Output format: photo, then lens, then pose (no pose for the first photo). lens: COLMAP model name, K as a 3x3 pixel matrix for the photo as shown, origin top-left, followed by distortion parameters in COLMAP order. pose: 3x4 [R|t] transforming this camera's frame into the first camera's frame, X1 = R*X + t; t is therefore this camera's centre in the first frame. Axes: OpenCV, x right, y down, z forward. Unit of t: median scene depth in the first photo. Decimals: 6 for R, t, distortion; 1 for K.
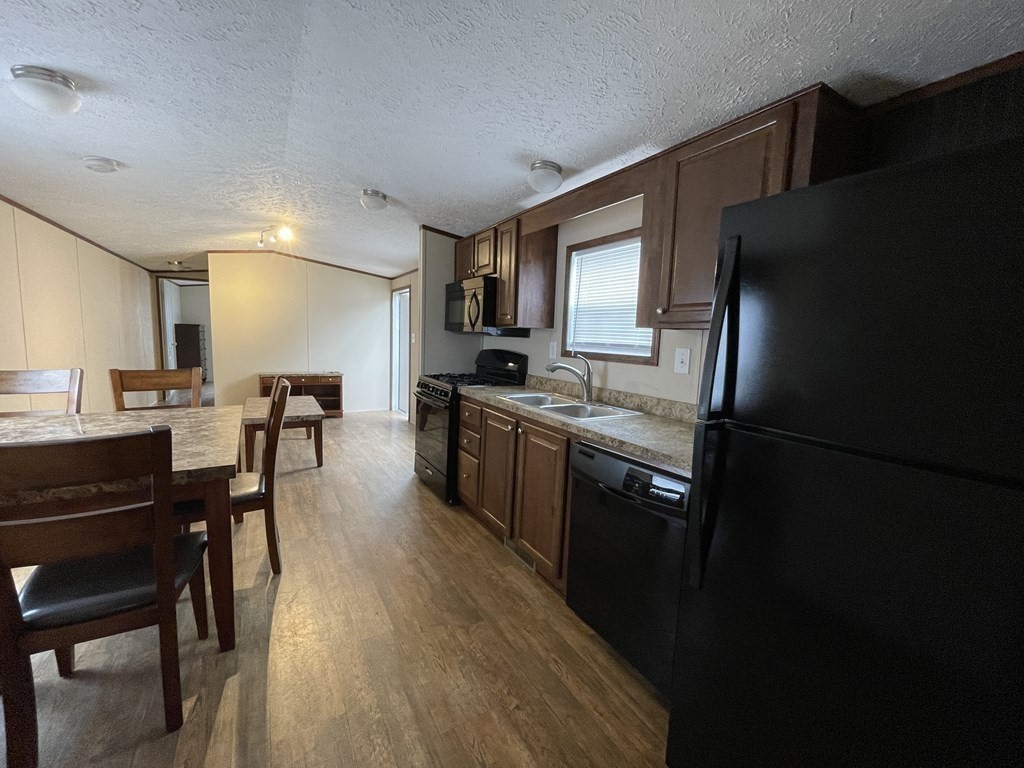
lens RADIAL K [[413.0, 0, 508.8], [0, 413.0, 388.0], [0, 0, 1]] dist [-0.003311, -0.000430]
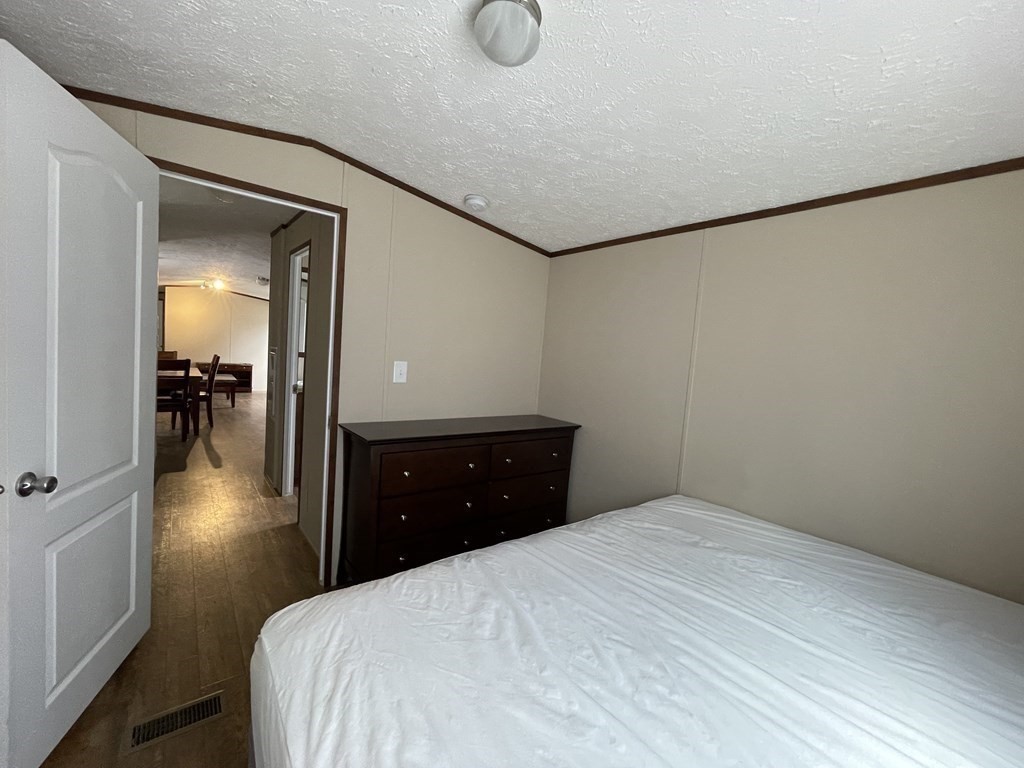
lens RADIAL K [[413.0, 0, 506.3], [0, 413.0, 379.8], [0, 0, 1]] dist [-0.003311, -0.000430]
pose [[0.990893, 0.020835, 0.133033, 0.753080], [-0.014698, 0.998789, -0.046947, 0.182592], [-0.133850, 0.044564, 0.989999, -1.485523]]
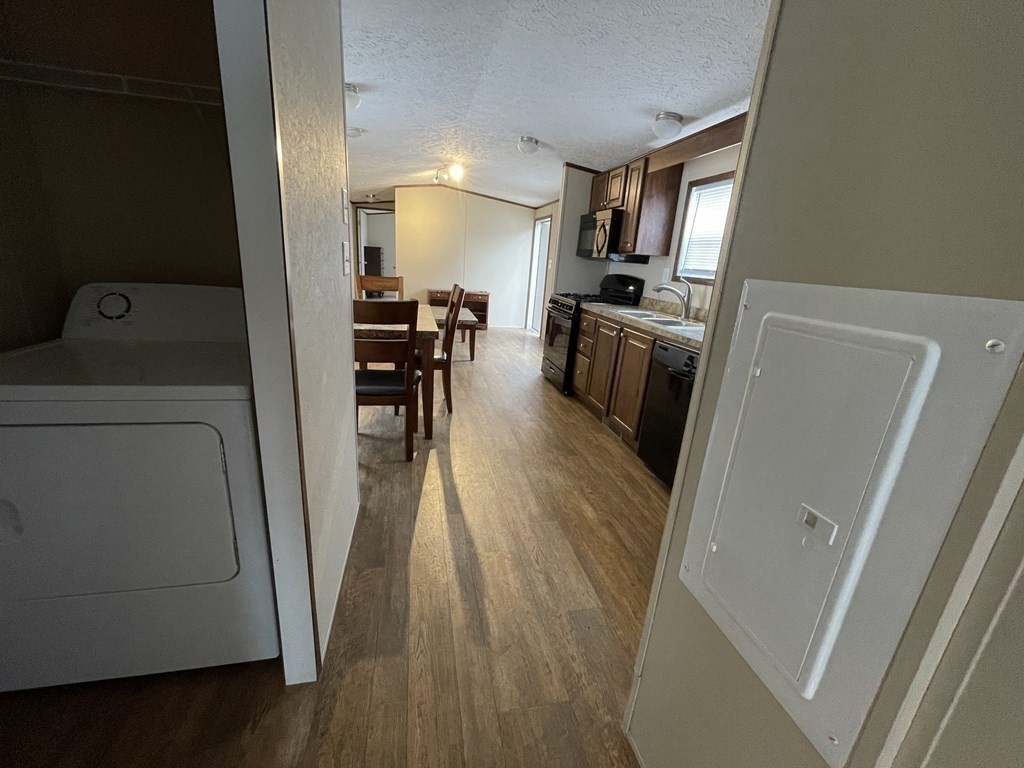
lens RADIAL K [[413.0, 0, 509.4], [0, 413.0, 383.3], [0, 0, 1]] dist [-0.003311, -0.000430]
pose [[0.947528, 0.119591, -0.296462, 0.075033], [-0.073601, 0.984085, 0.161737, 0.054763], [0.311086, -0.131430, 0.941250, -0.290059]]
